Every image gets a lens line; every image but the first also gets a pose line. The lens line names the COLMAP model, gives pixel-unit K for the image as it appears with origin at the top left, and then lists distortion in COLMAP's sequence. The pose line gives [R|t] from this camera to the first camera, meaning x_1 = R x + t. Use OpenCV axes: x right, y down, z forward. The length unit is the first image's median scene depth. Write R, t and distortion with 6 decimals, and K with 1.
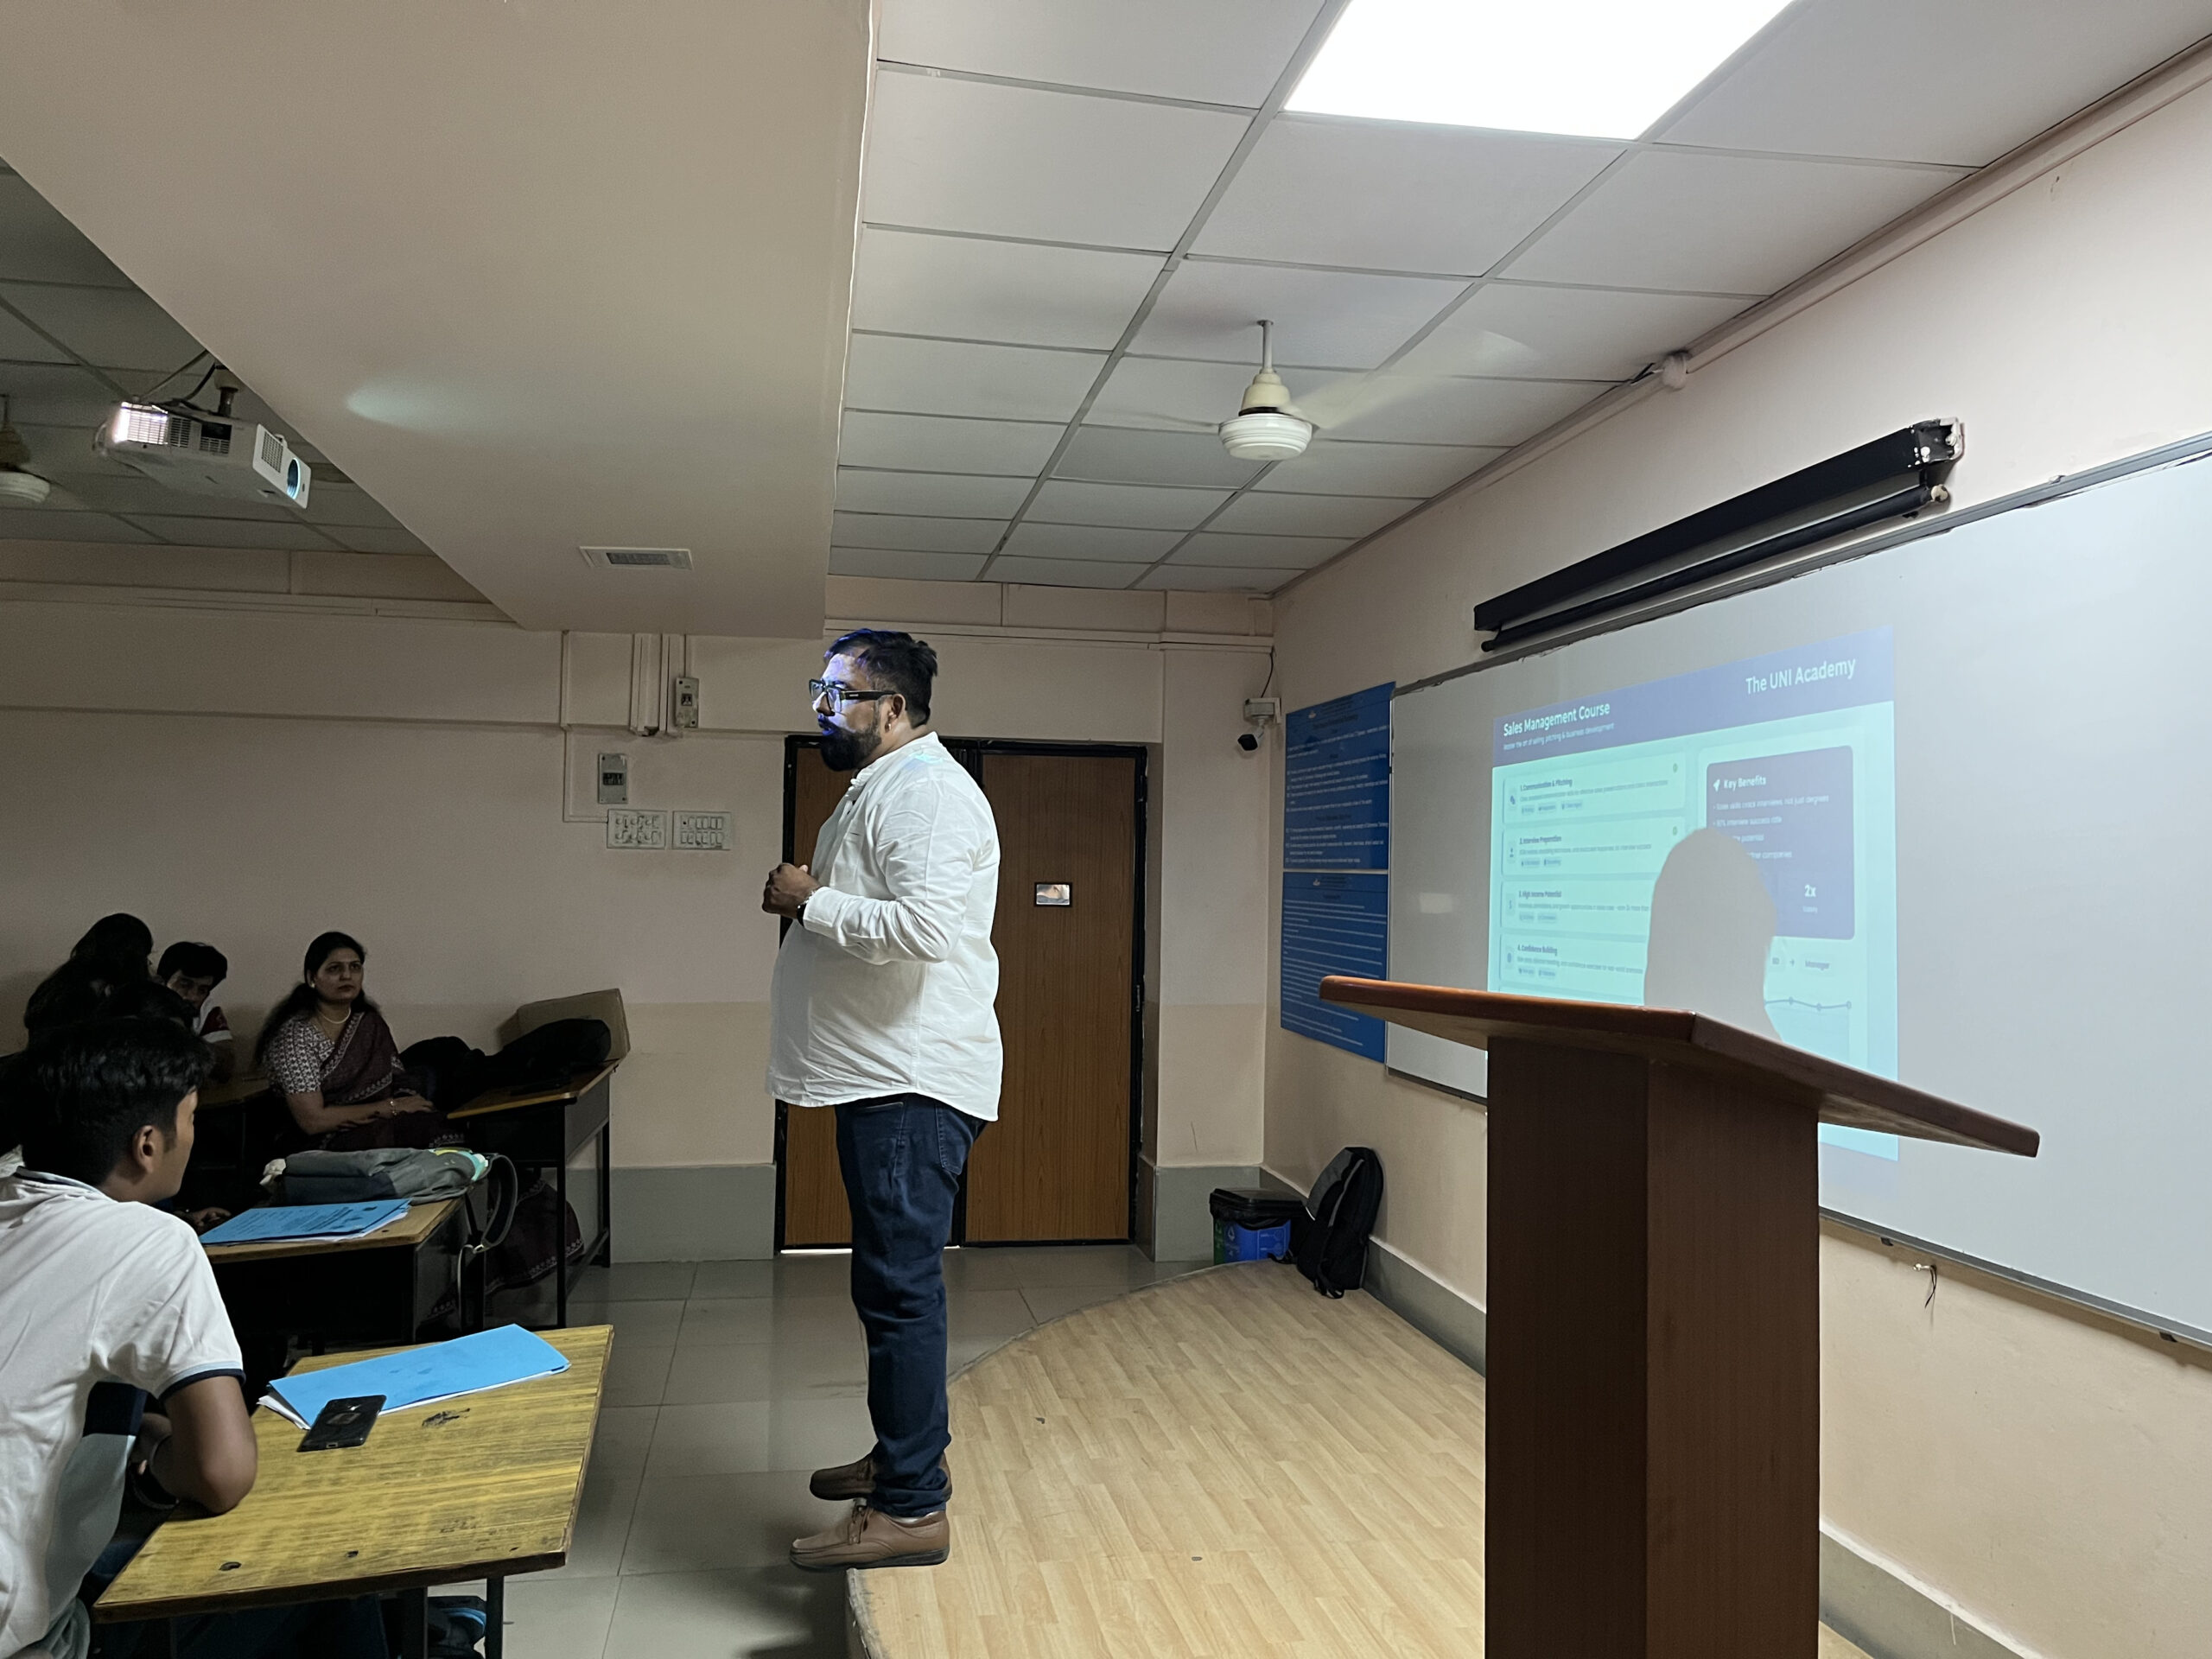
lens RADIAL K [[1657.6, 0, 1106.0], [0, 1657.6, 829.5], [0, 0, 1]] dist [0.005454, 0.003054]
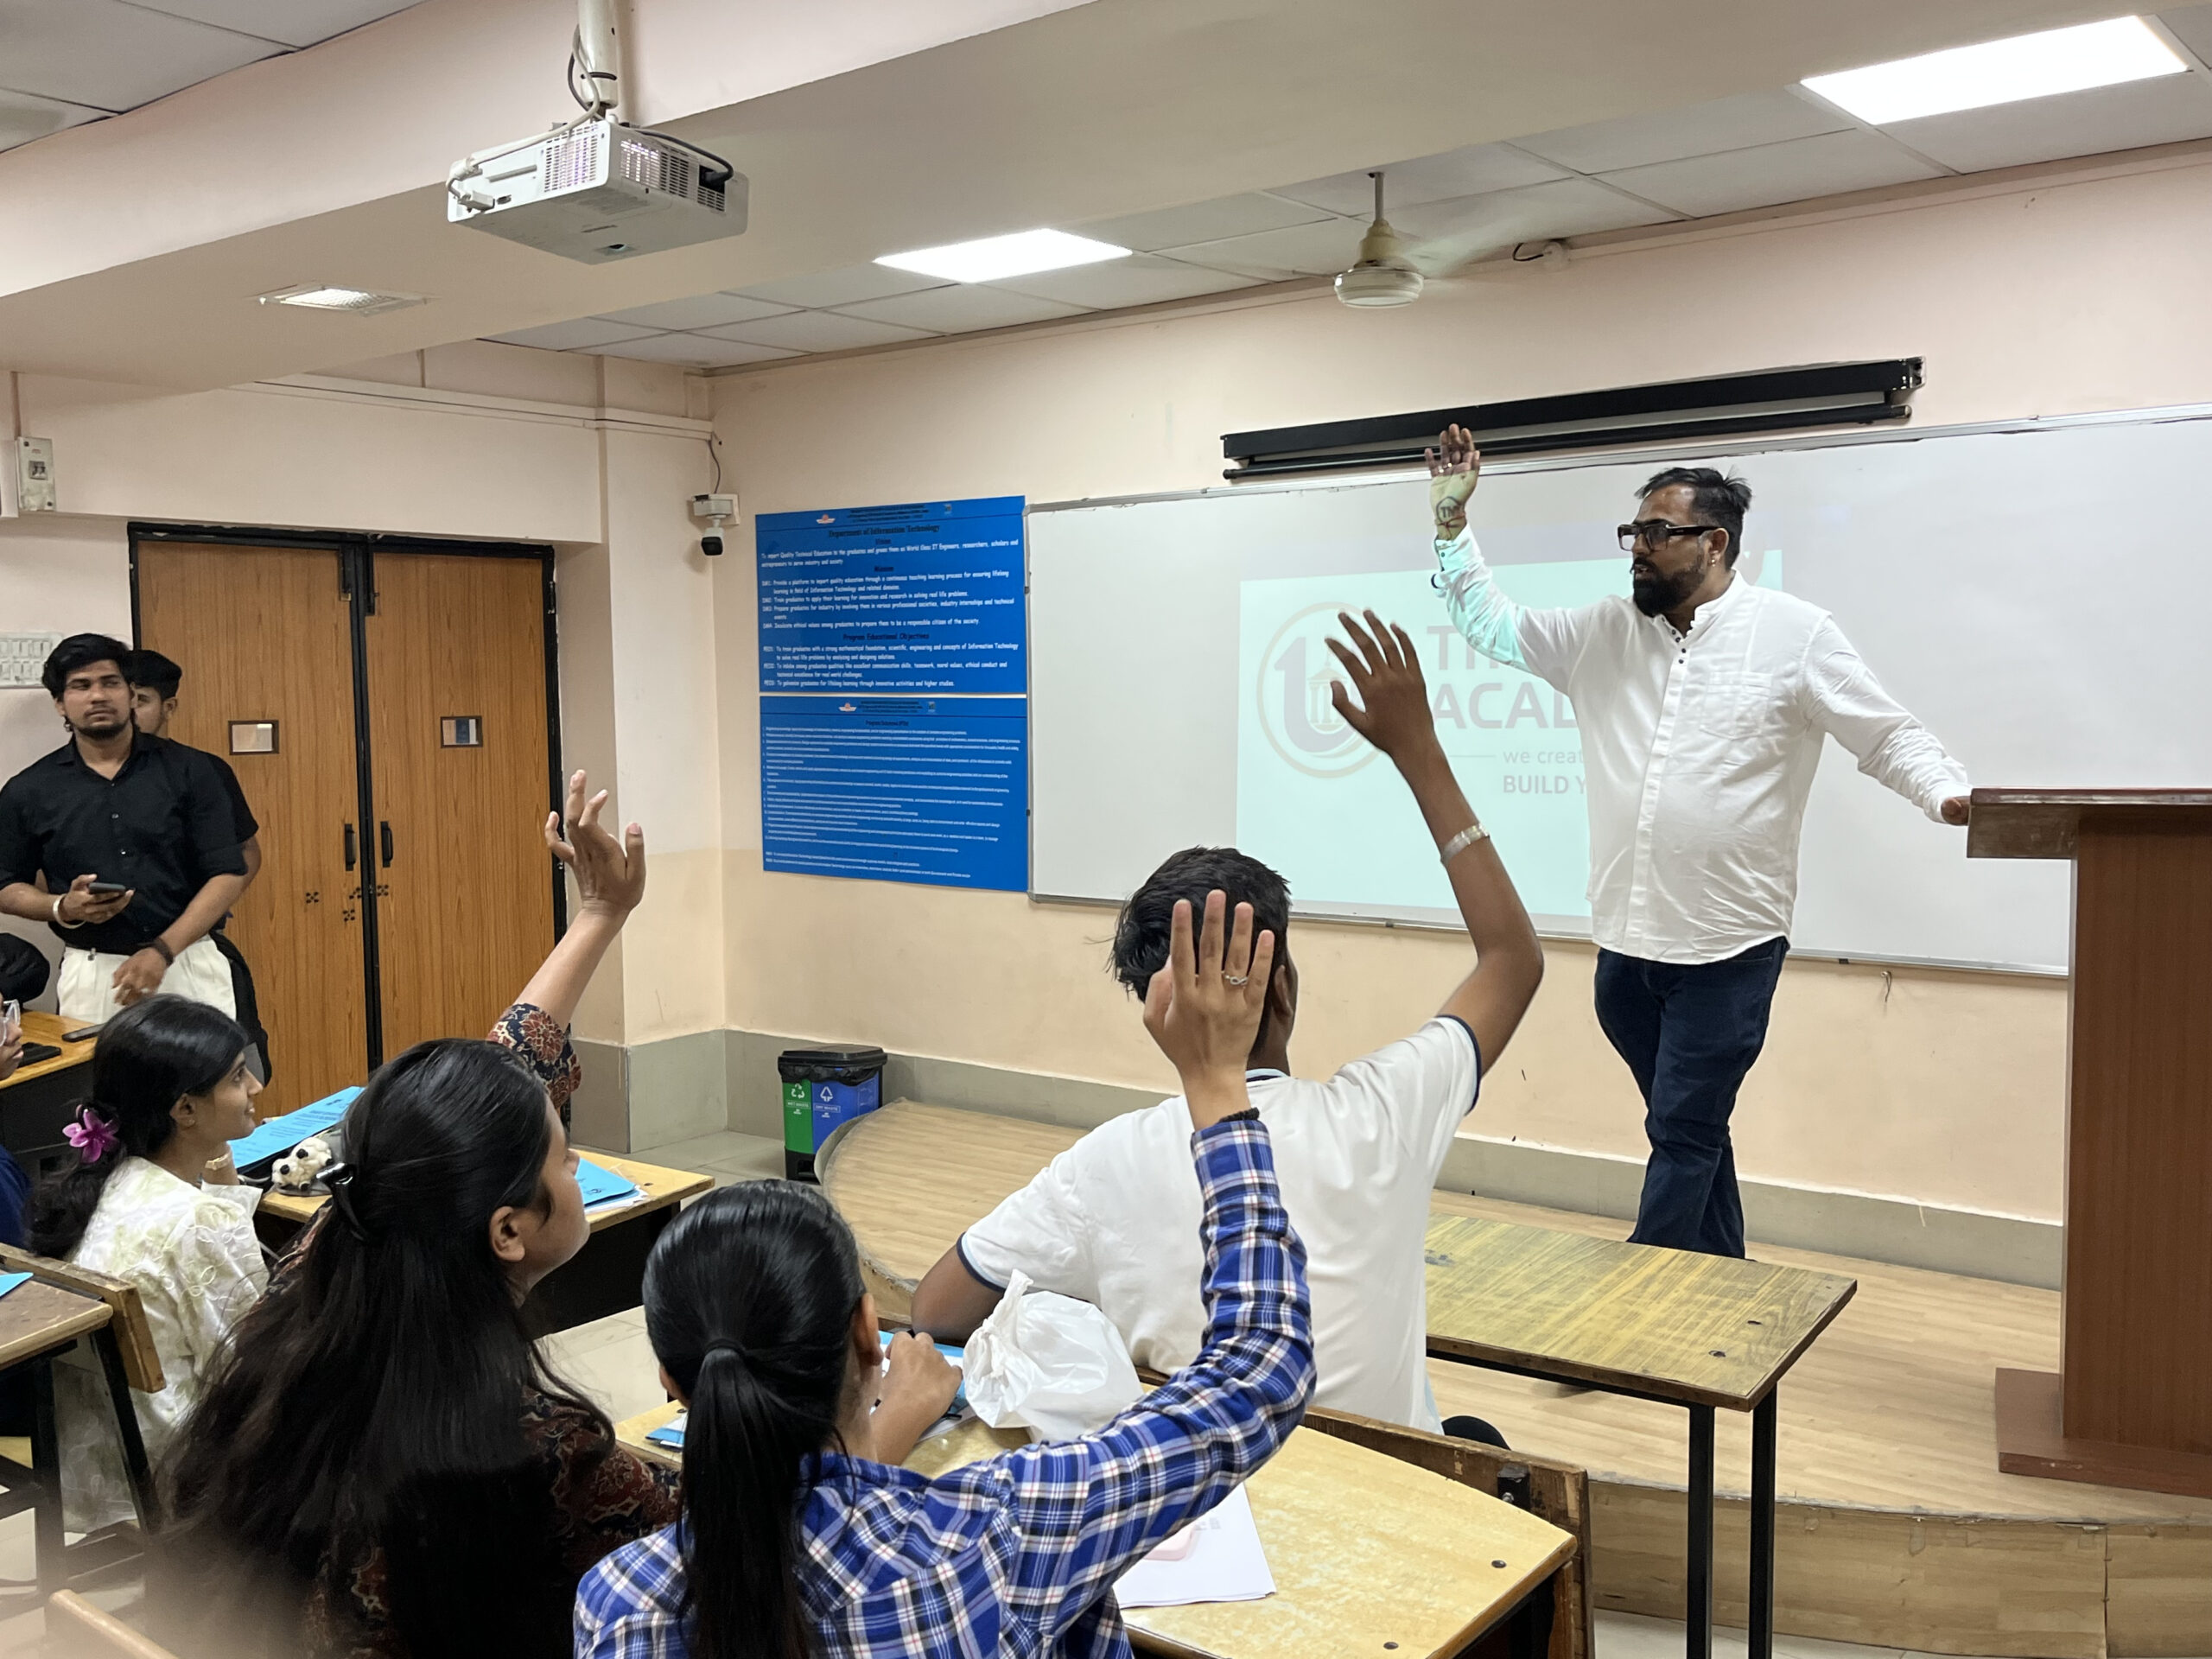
lens RADIAL K [[1997.5, 0, 1106.0], [0, 1997.5, 829.5], [0, 0, 1]] dist [0.057528, -0.000380]
pose [[0.751646, -0.070252, 0.655815, -0.793390], [0.001196, 0.994455, 0.105156, -0.027119], [-0.659565, -0.078256, 0.747562, 0.125628]]
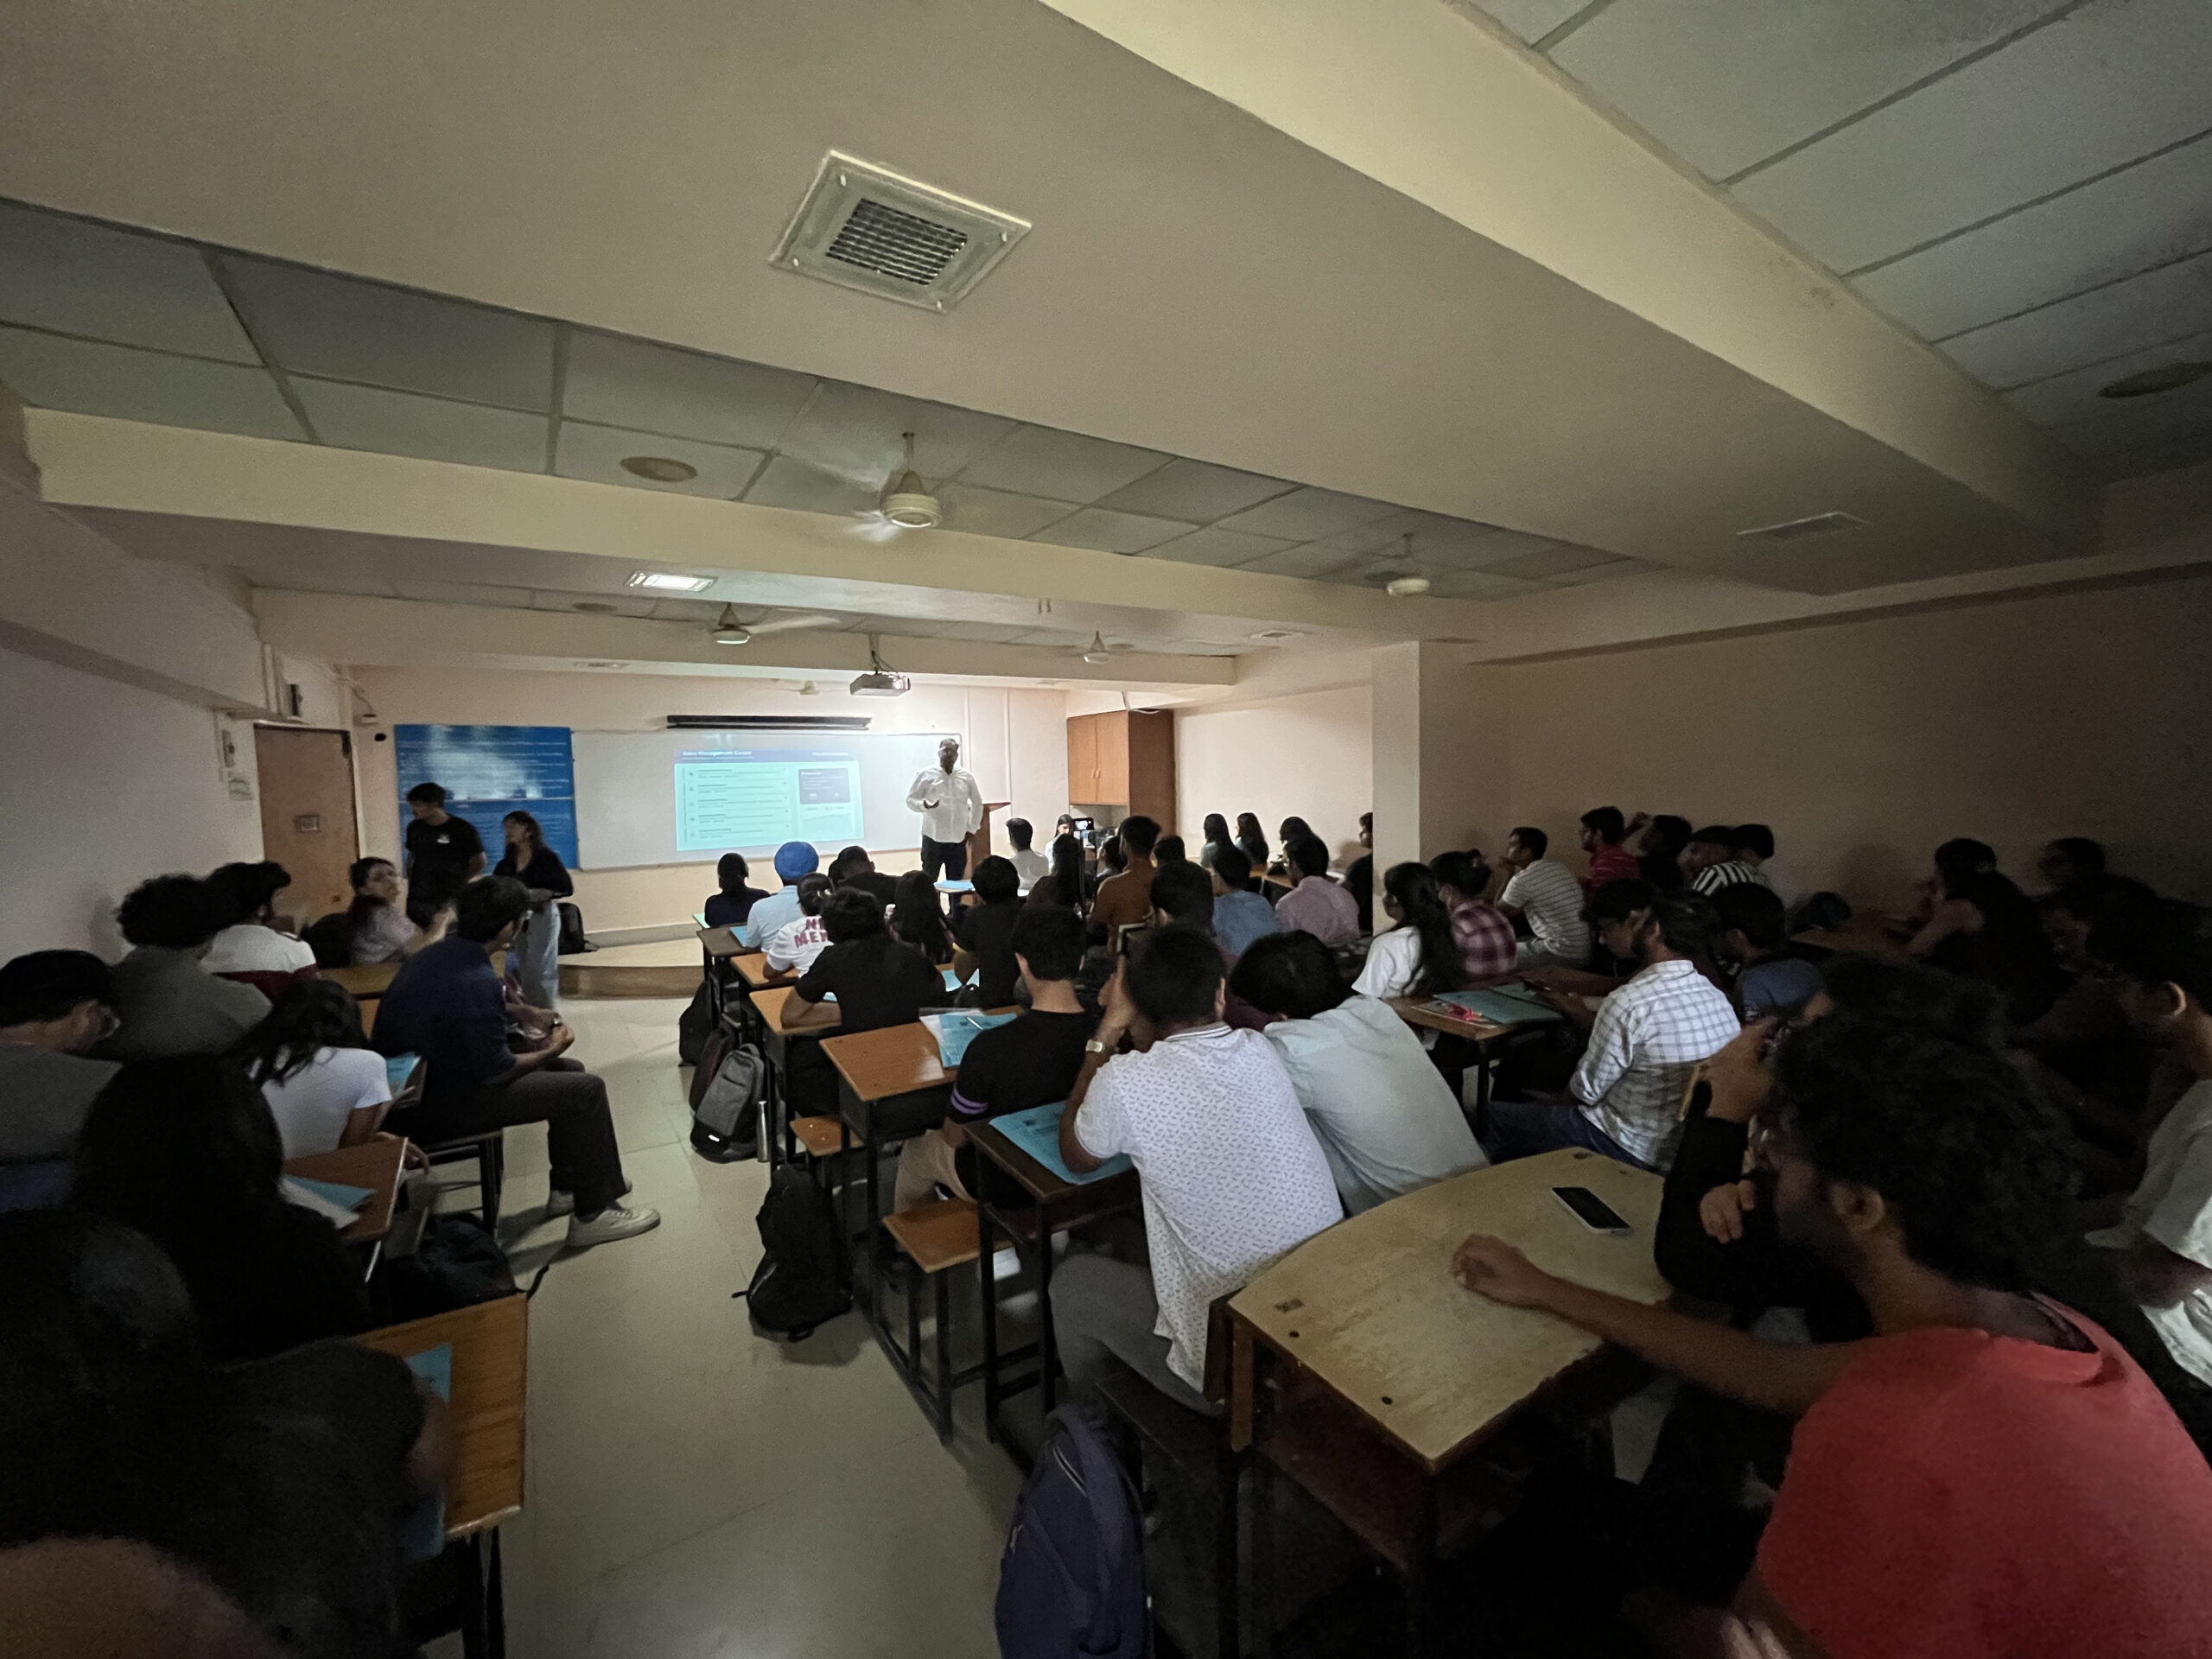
lens RADIAL K [[896.7, 0, 1106.0], [0, 896.7, 829.5], [0, 0, 1]] dist [-0.000199, -0.000013]
pose [[-0.381667, -0.062665, 0.922173, -2.117319], [-0.010449, 0.997928, 0.063488, -0.035412], [-0.924241, 0.014596, -0.381531, 1.059206]]
